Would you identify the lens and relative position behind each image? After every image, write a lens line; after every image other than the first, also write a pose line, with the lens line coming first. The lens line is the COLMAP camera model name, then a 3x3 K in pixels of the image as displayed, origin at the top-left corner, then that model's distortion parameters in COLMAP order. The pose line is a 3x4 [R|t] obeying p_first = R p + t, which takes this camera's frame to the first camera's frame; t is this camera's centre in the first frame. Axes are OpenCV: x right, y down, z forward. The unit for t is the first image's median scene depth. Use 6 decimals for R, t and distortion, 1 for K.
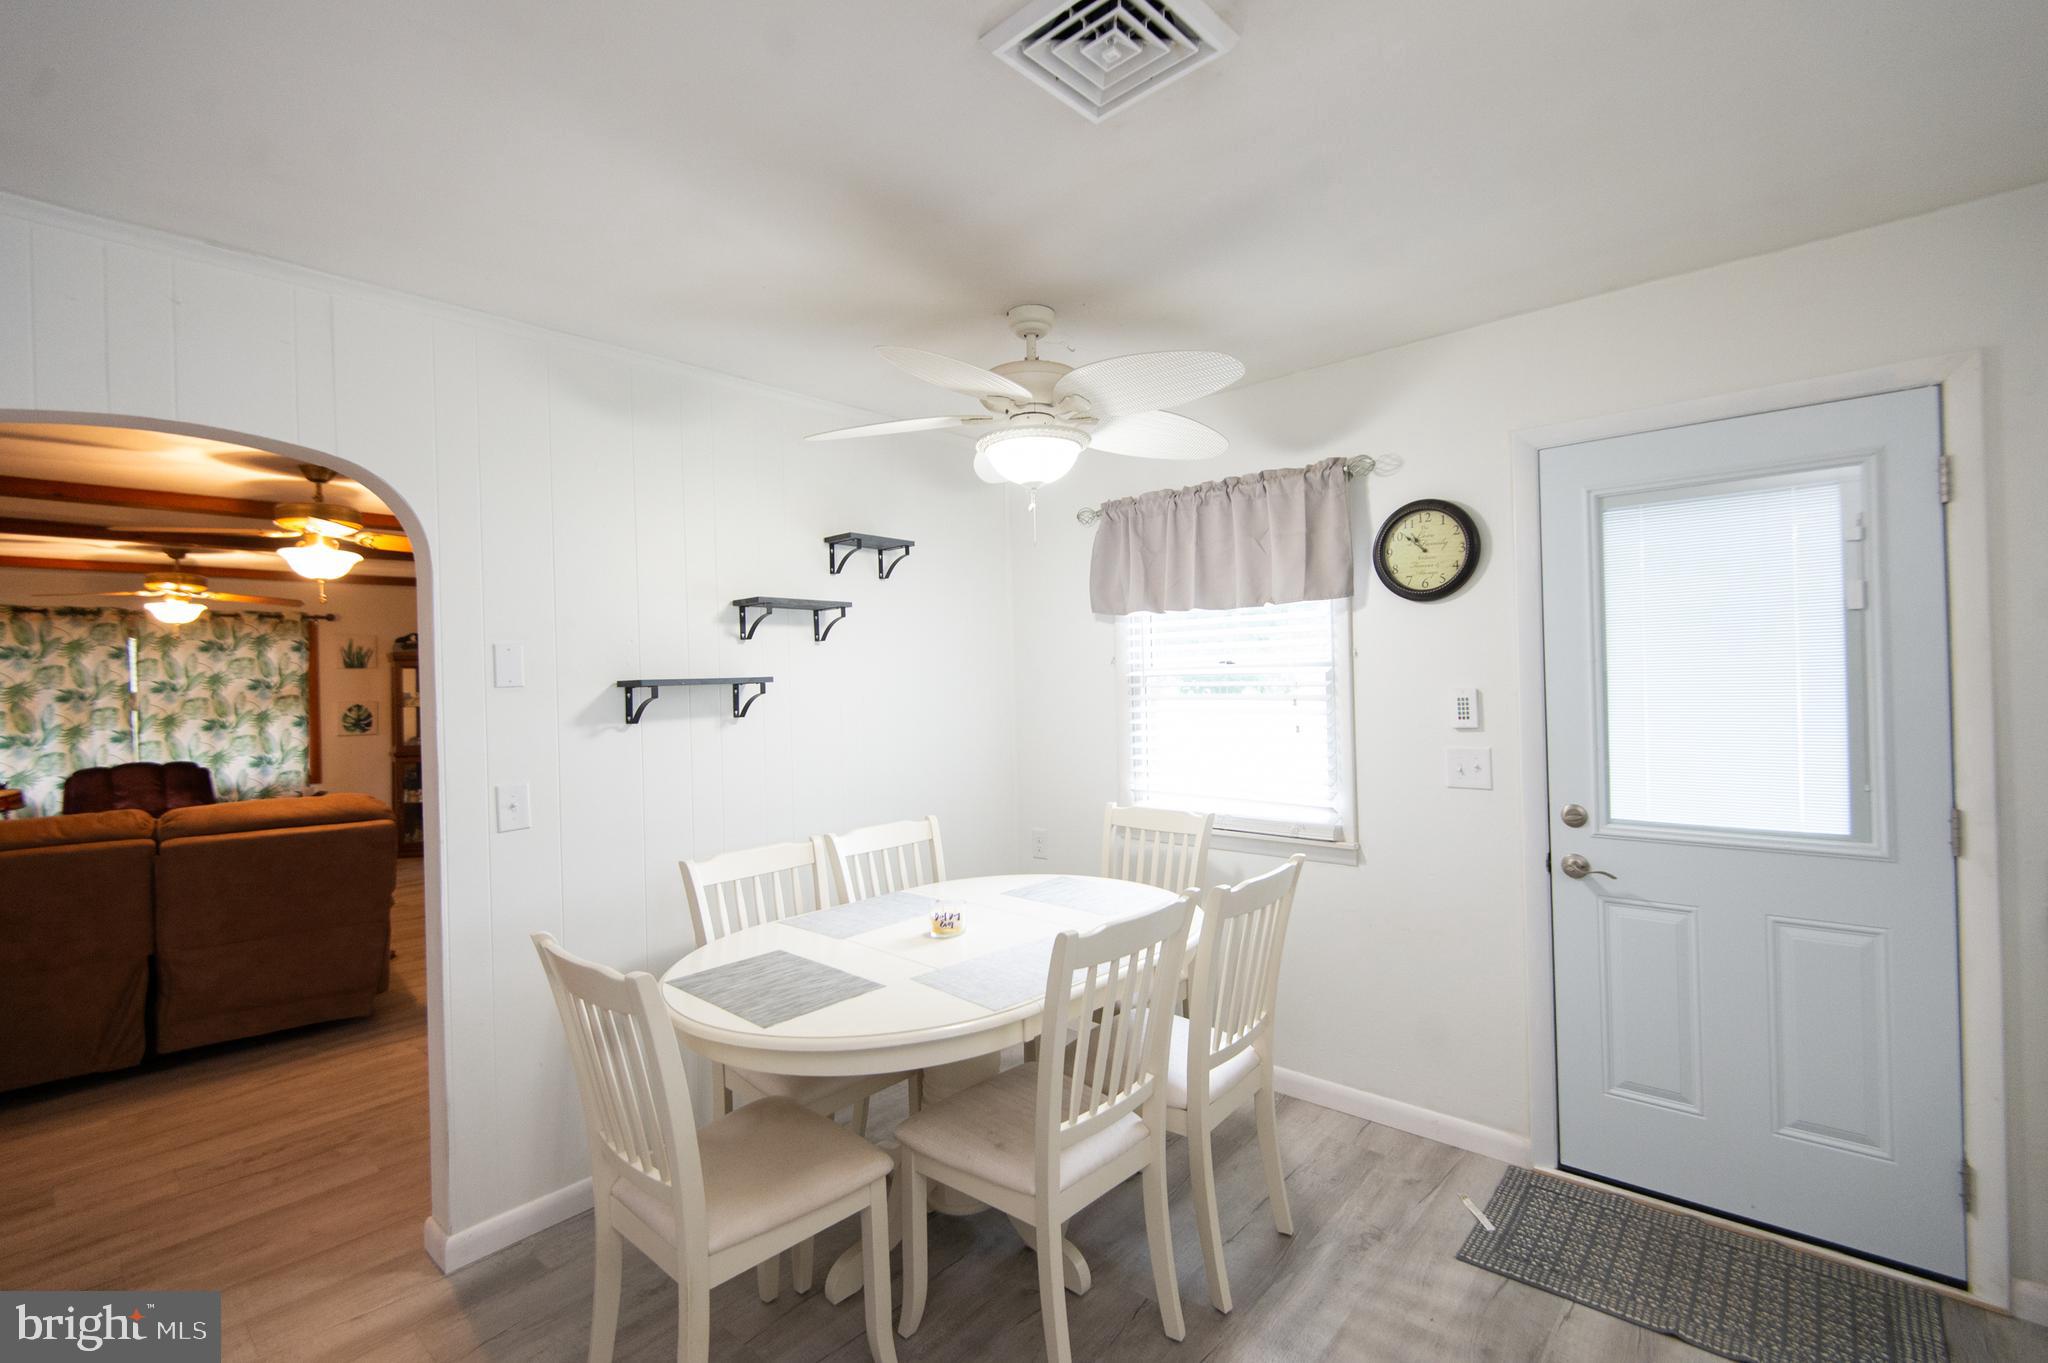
lens RADIAL K [[915.3, 0, 1036.4], [0, 915.3, 679.3], [0, 0, 1]] dist [0.012424, -0.000629]
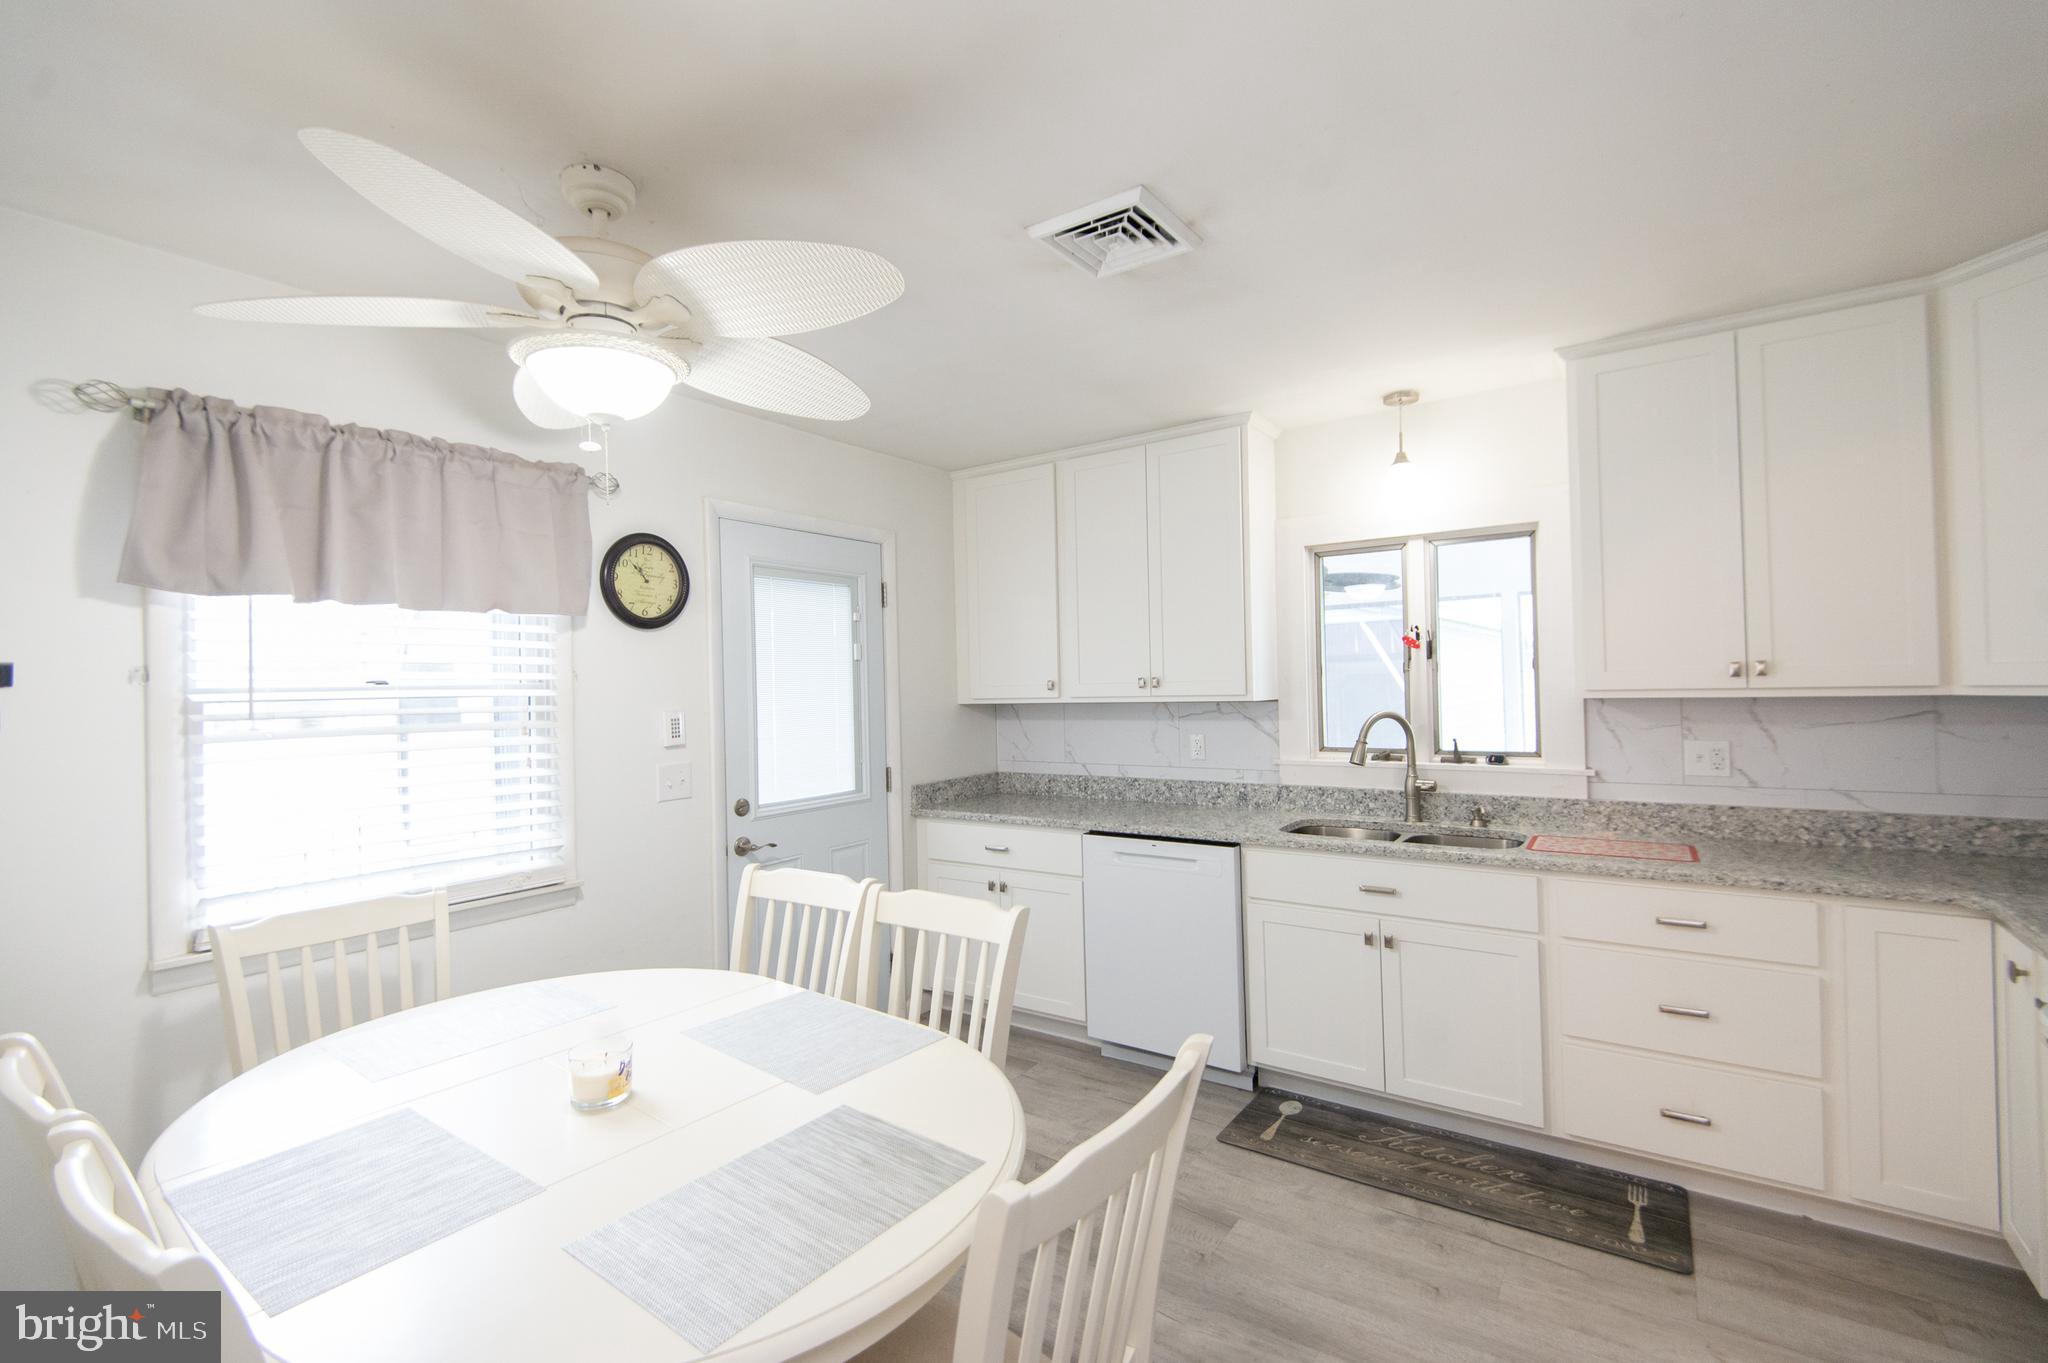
lens RADIAL K [[915.3, 0, 1036.4], [0, 915.3, 679.3], [0, 0, 1]] dist [0.012424, -0.000629]
pose [[-0.137557, 0.032026, 0.989976, -0.693748], [0.024459, 0.999282, -0.028929, 0.015339], [-0.990192, 0.020234, -0.138241, 0.709438]]
